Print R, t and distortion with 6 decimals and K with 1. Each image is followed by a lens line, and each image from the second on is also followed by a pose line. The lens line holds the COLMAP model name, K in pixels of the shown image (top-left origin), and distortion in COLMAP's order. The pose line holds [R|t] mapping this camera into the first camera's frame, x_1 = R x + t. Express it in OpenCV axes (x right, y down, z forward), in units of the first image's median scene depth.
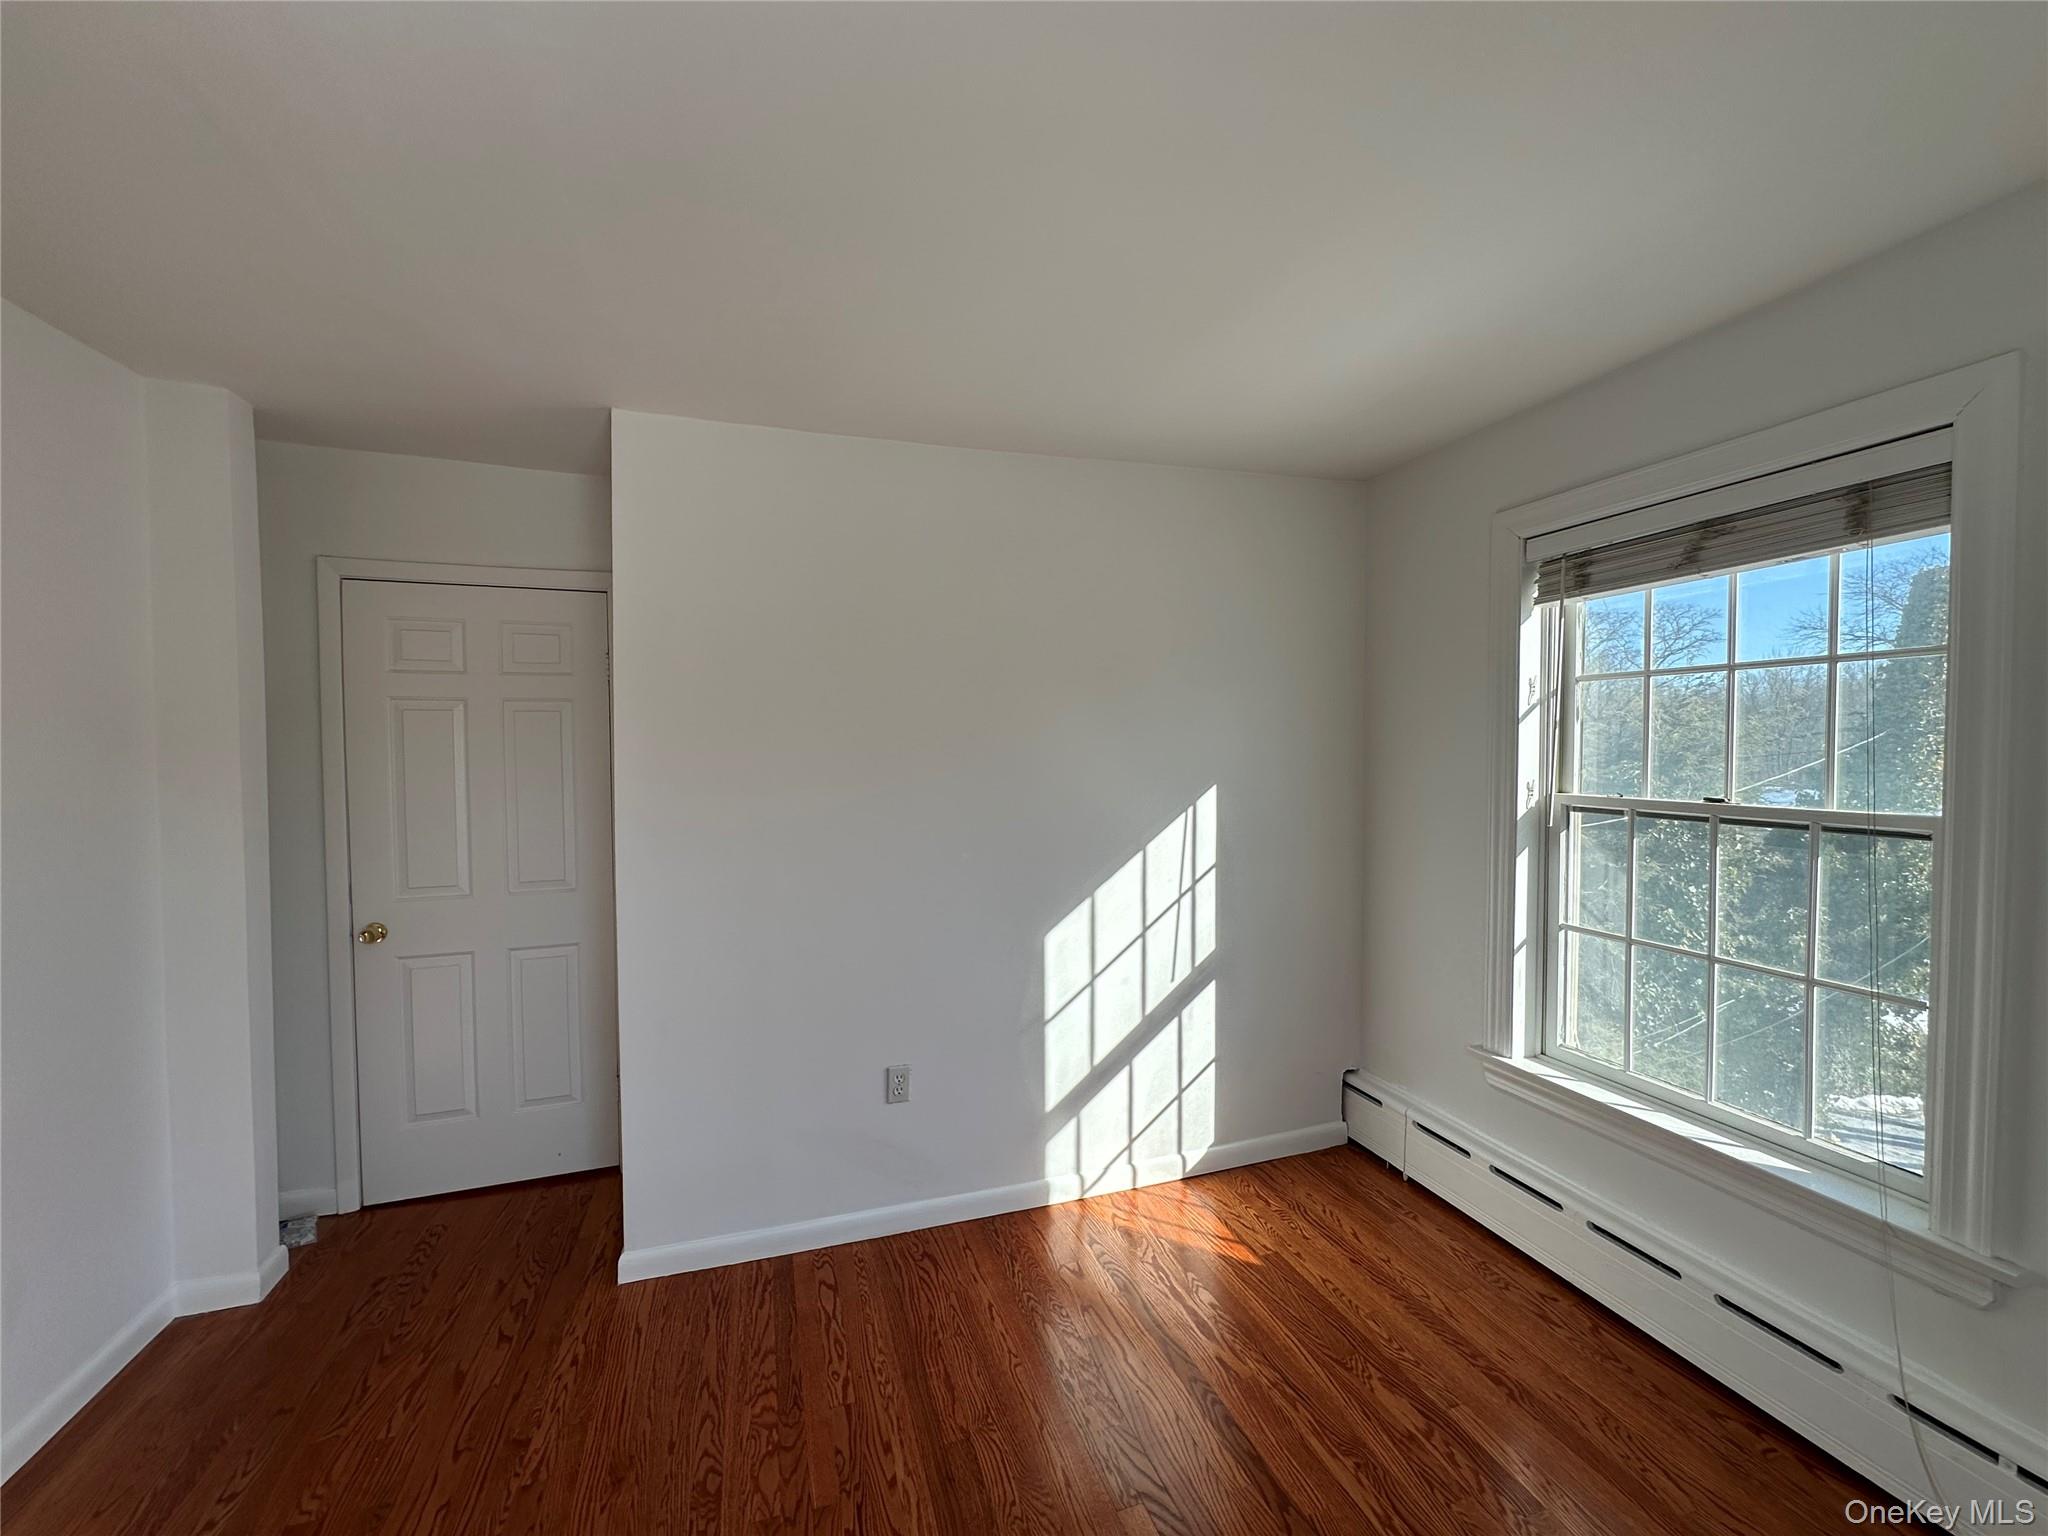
lens RADIAL K [[820.8, 0, 1023.2], [0, 820.8, 764.8], [0, 0, 1]] dist [-0.000359, 0.000806]
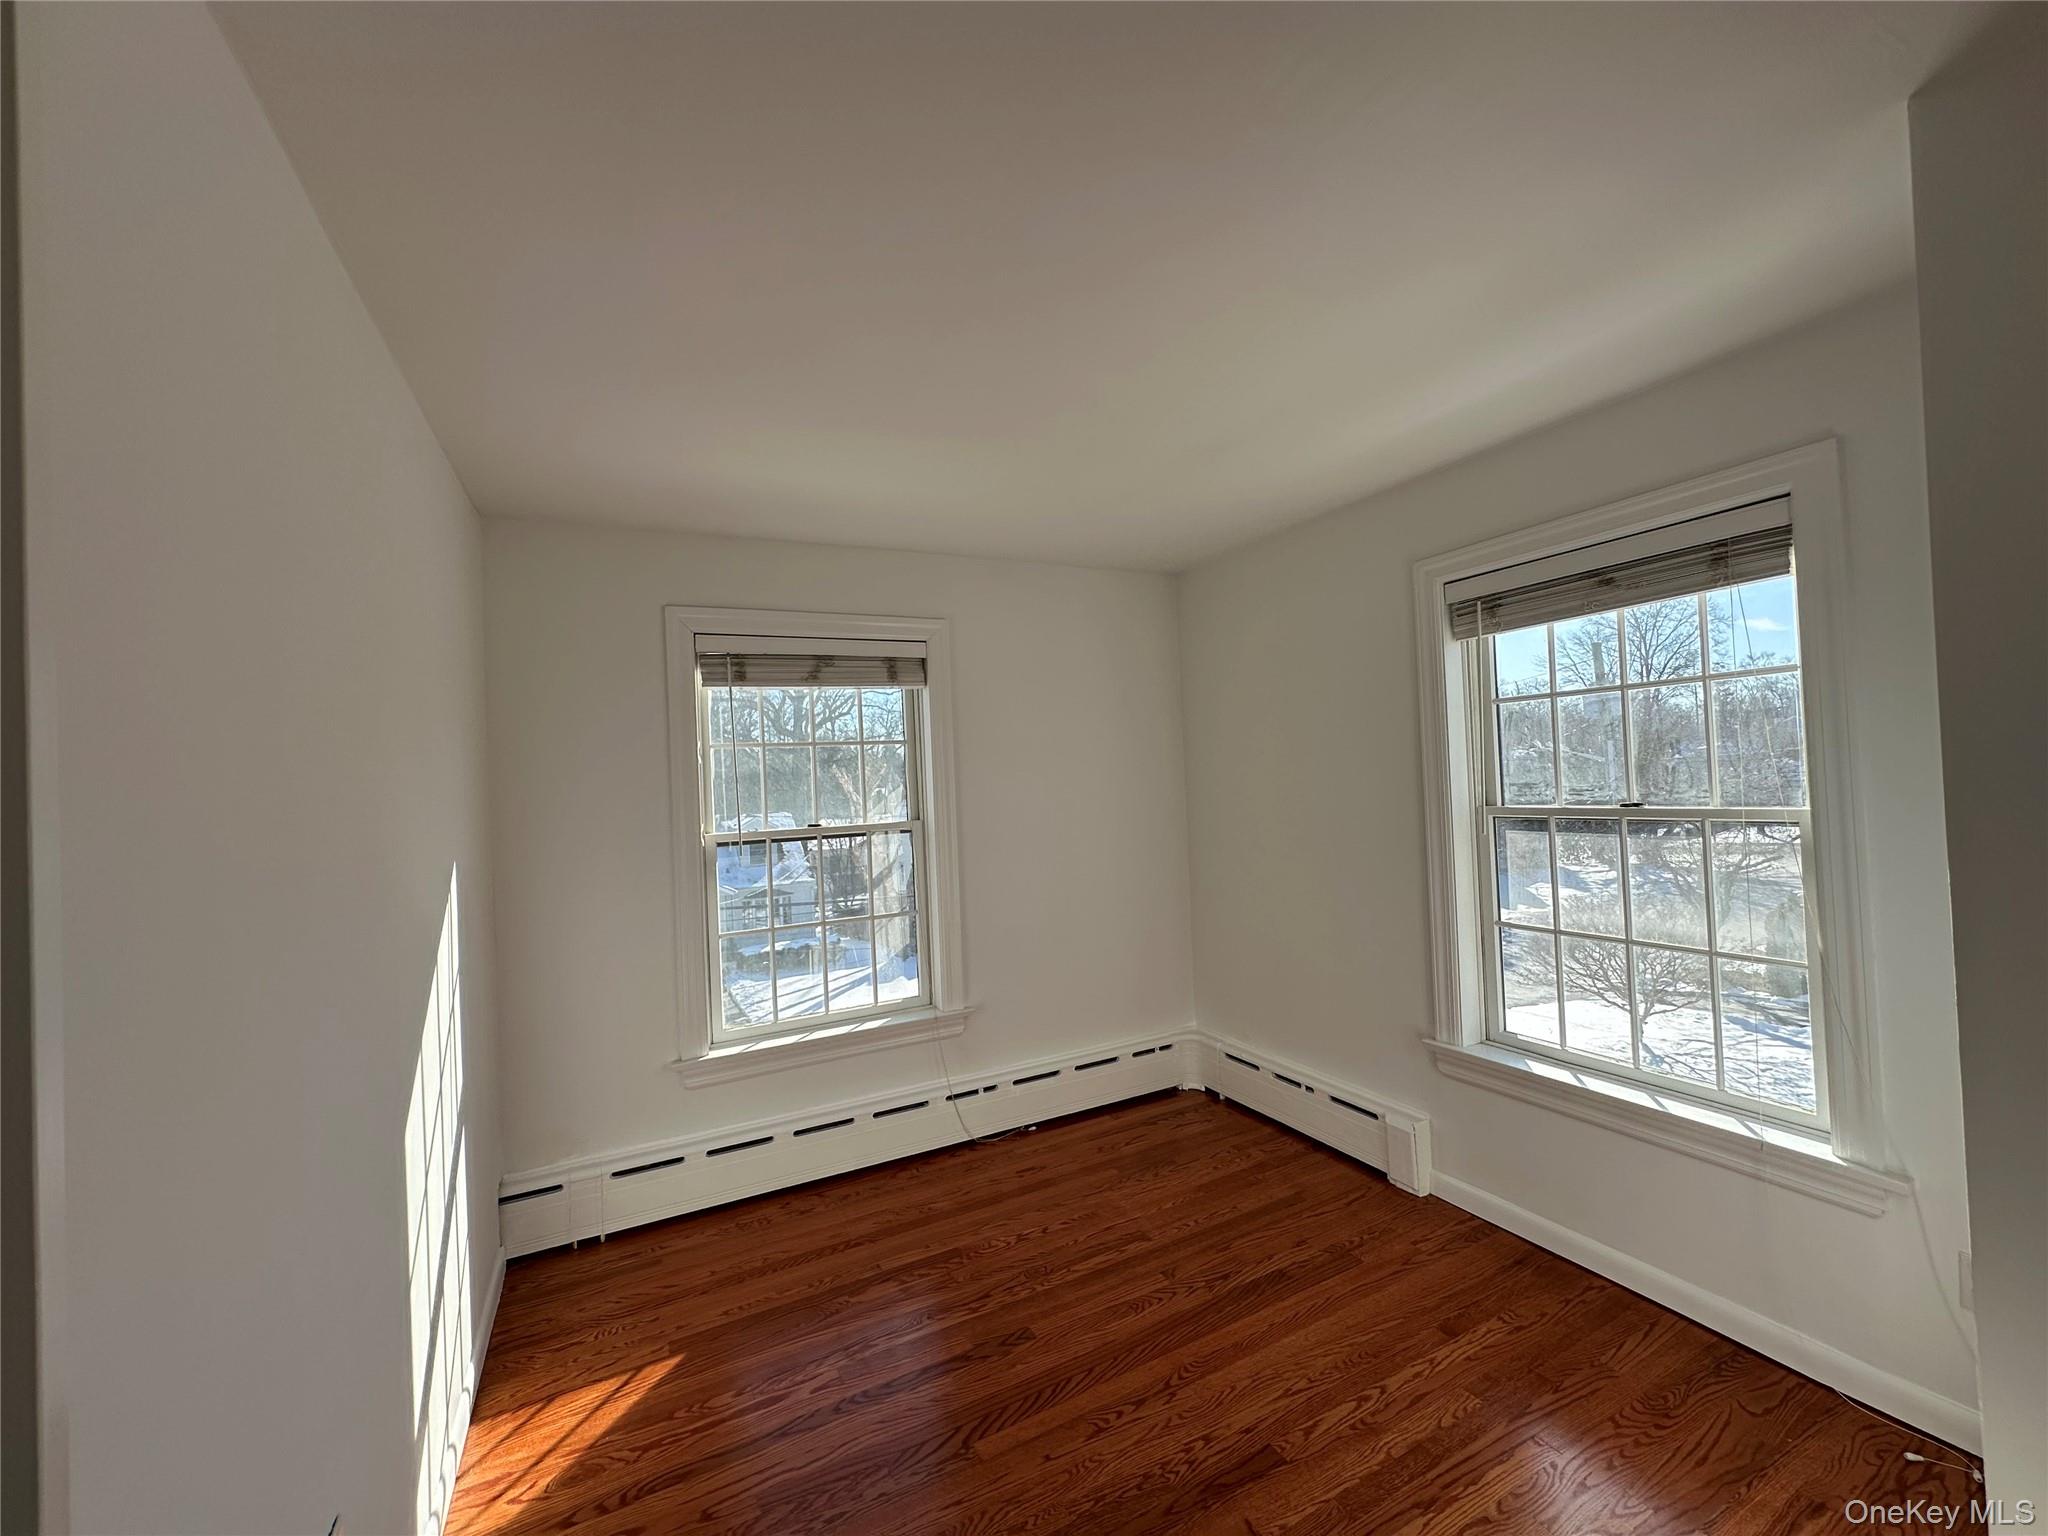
lens RADIAL K [[820.8, 0, 1023.2], [0, 820.8, 764.8], [0, 0, 1]] dist [-0.000359, 0.000806]
pose [[-0.141044, 0.014747, 0.989893, -0.806520], [0.068662, 0.997627, -0.005079, -0.039929], [-0.987619, 0.067251, -0.141722, 0.803857]]
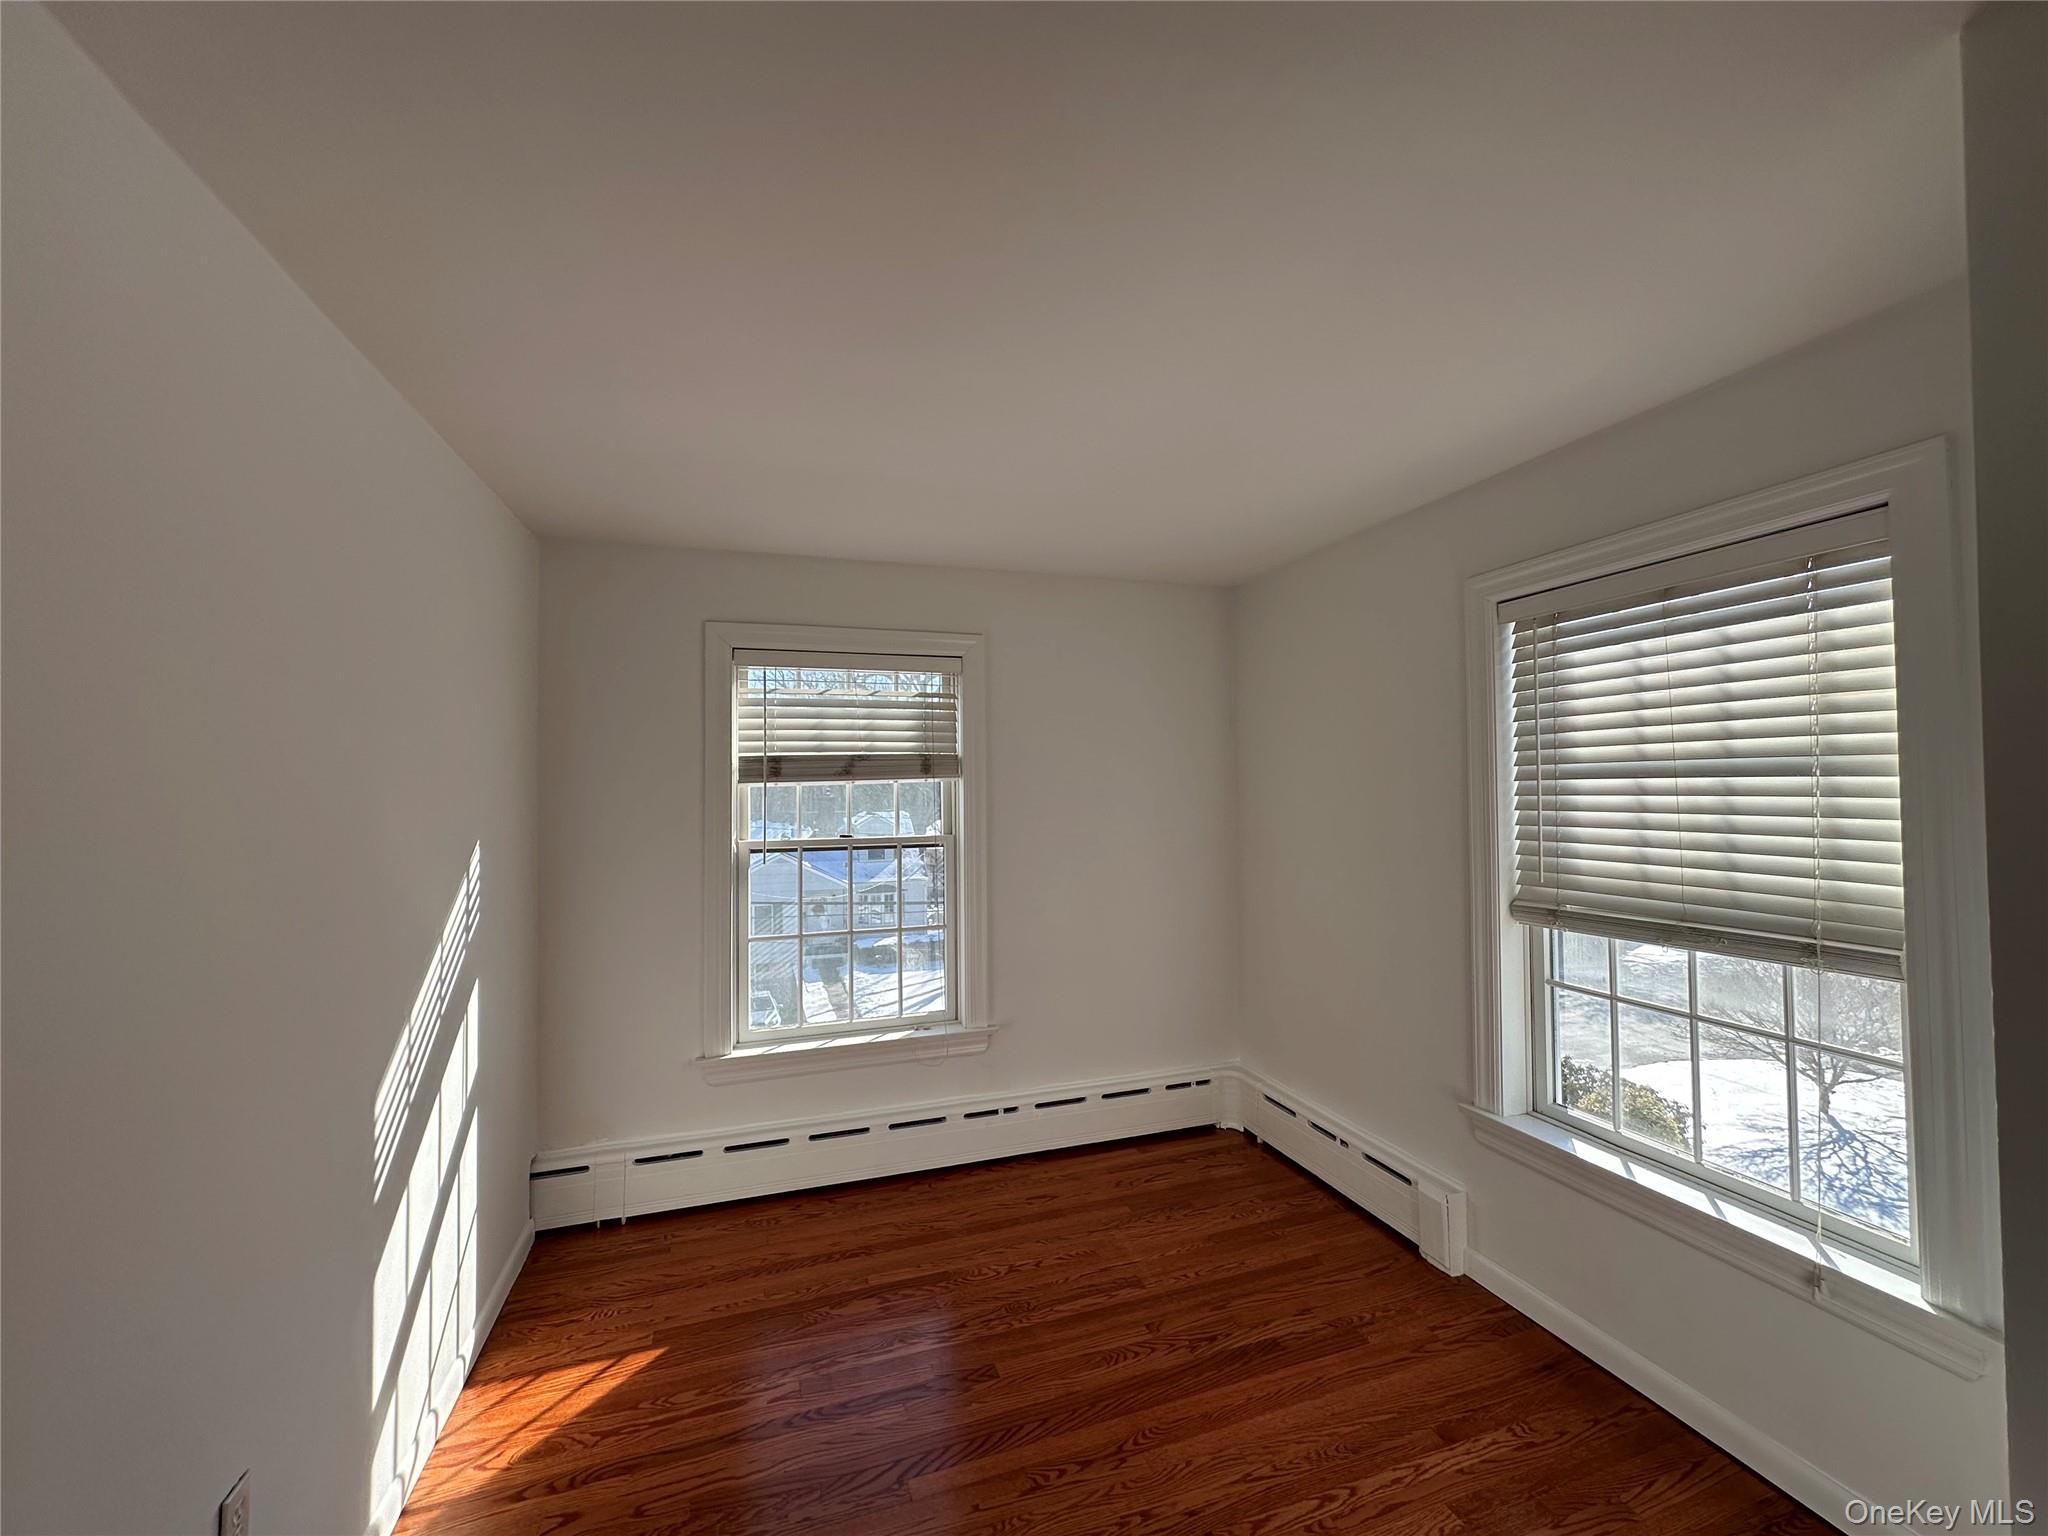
lens RADIAL K [[820.8, 0, 1023.2], [0, 820.8, 764.8], [0, 0, 1]] dist [-0.000359, 0.000806]
pose [[0.006363, 0.018372, 0.999811, -0.796470], [0.035485, 0.999197, -0.018586, -0.057108], [-0.999350, 0.035596, 0.005706, 0.621278]]
